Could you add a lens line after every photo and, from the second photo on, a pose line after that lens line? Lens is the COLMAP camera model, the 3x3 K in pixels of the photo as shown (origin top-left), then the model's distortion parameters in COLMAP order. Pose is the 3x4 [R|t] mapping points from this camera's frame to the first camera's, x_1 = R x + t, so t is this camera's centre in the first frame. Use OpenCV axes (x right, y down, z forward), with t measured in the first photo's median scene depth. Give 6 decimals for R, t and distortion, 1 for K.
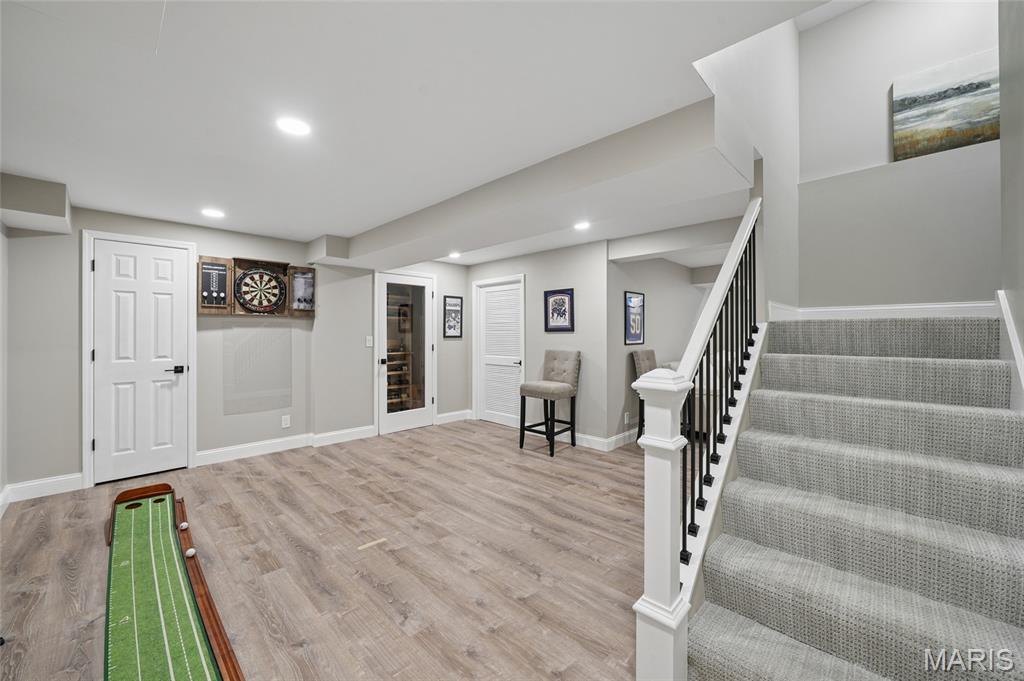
lens RADIAL K [[390.8, 0, 506.2], [0, 390.8, 331.3], [0, 0, 1]] dist [-0.002574, -0.000242]
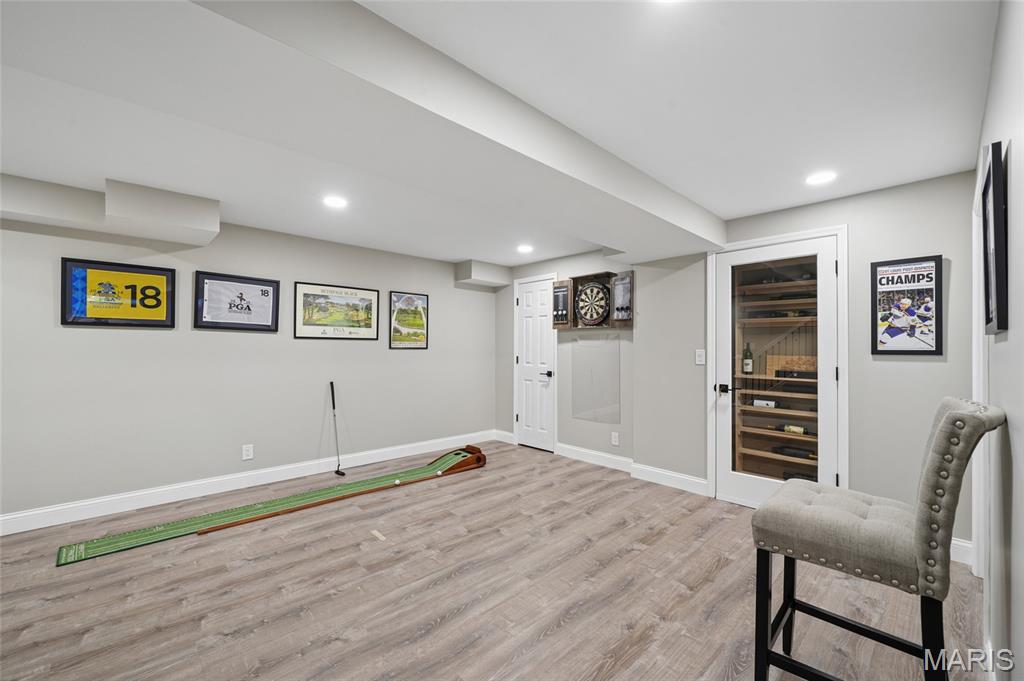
lens RADIAL K [[418.1, 0, 513.2], [0, 418.1, 345.0], [0, 0, 1]] dist [-0.002759, 0.000086]
pose [[-0.021719, -0.006436, -0.999743, 0.486987], [0.002441, 0.999976, -0.006491, 0.010814], [0.999761, -0.002582, -0.021703, 0.828562]]
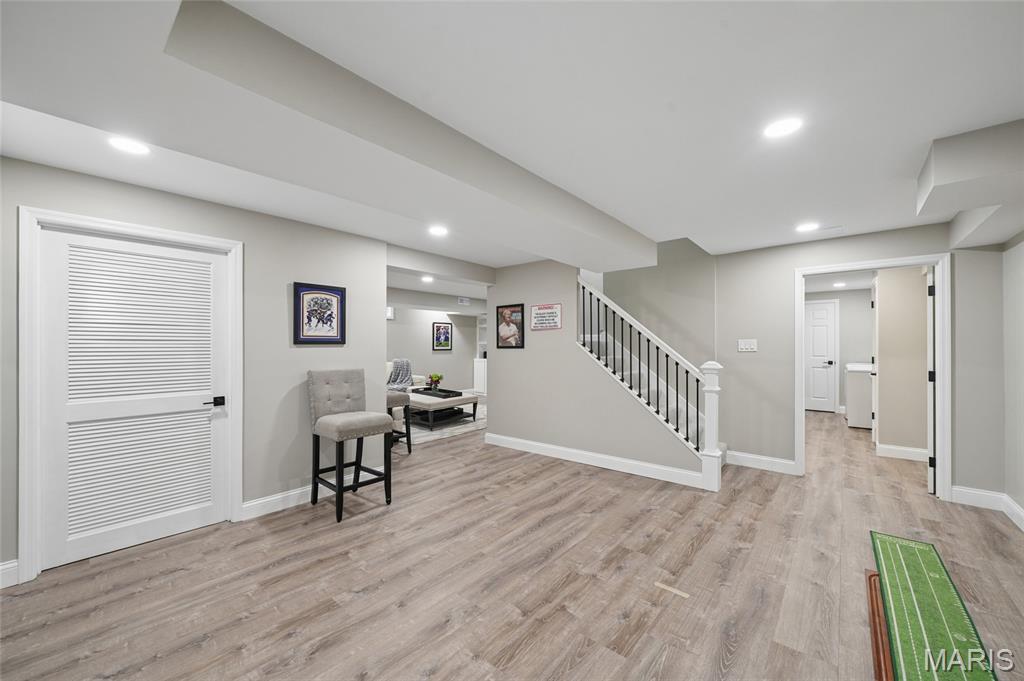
lens RADIAL K [[390.8, 0, 507.9], [0, 390.8, 342.1], [0, 0, 1]] dist [-0.002574, -0.000242]
pose [[-0.061826, 0.010547, 0.998031, -0.703067], [-0.007018, 0.999915, -0.011001, 0.002905], [-0.998062, -0.007684, -0.061747, 0.837813]]
